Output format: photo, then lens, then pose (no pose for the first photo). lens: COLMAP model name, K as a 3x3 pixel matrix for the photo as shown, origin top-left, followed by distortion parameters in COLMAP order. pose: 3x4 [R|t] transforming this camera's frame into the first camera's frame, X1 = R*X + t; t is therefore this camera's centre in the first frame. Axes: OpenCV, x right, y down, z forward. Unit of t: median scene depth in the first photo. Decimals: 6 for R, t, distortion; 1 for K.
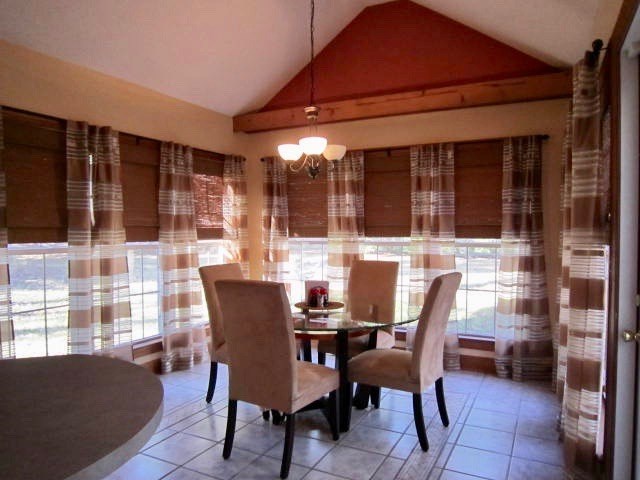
lens RADIAL K [[449.1, 0, 319.9], [0, 449.1, 236.8], [0, 0, 1]] dist [-0.060764, 0.013571]
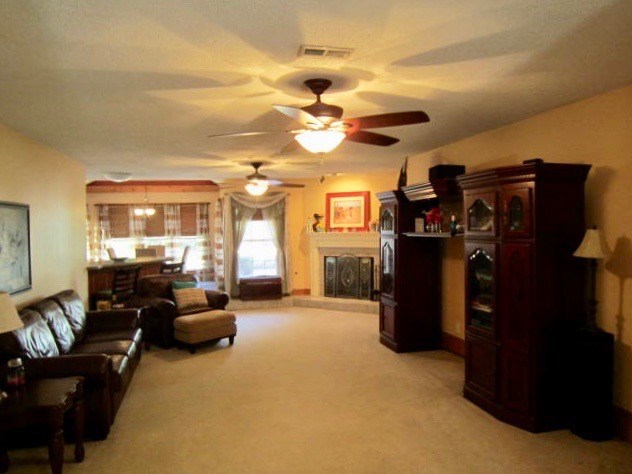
lens RADIAL K [[443.4, 0, 315.0], [0, 443.4, 232.8], [0, 0, 1]] dist [-0.060764, 0.013571]
pose [[0.754565, -0.029267, 0.655573, -0.945986], [0.032566, 0.999444, 0.007135, -0.012453], [-0.655417, 0.015966, 0.755098, -1.781870]]
